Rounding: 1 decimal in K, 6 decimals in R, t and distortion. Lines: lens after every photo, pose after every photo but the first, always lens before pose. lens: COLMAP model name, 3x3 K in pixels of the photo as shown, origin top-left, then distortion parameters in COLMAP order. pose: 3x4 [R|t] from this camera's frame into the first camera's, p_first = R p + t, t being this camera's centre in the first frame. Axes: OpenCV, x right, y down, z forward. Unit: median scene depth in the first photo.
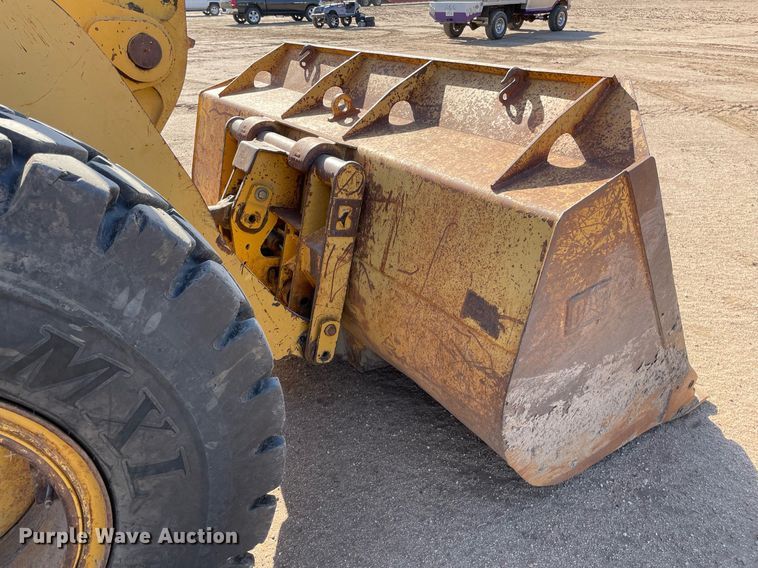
lens RADIAL K [[557.2, 0, 361.9], [0, 557.2, 265.7], [0, 0, 1]] dist [0.103571, -0.138656]
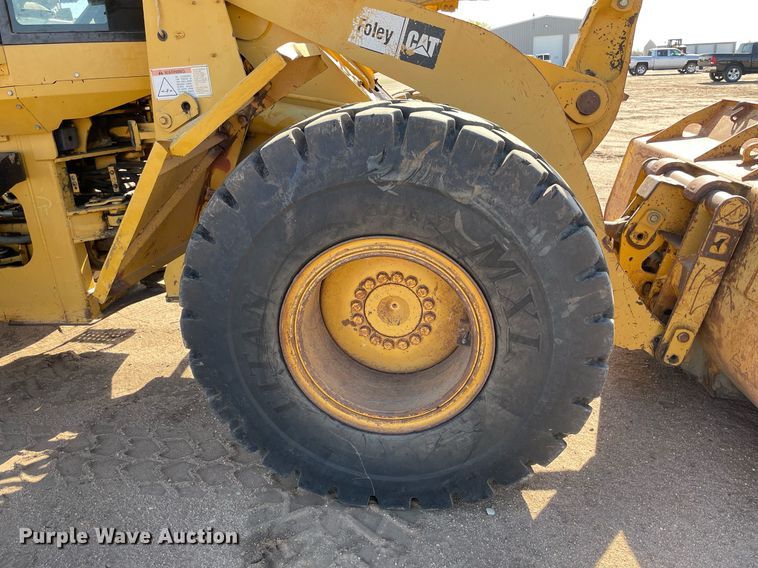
lens RADIAL K [[557.4, 0, 394.6], [0, 557.4, 262.7], [0, 0, 1]] dist [0.090434, -0.007259]
pose [[0.770882, 0.215090, -0.599564, 0.160417], [-0.271274, 0.962496, -0.003497, 0.133640], [0.576326, 0.165342, 0.800319, -0.327617]]
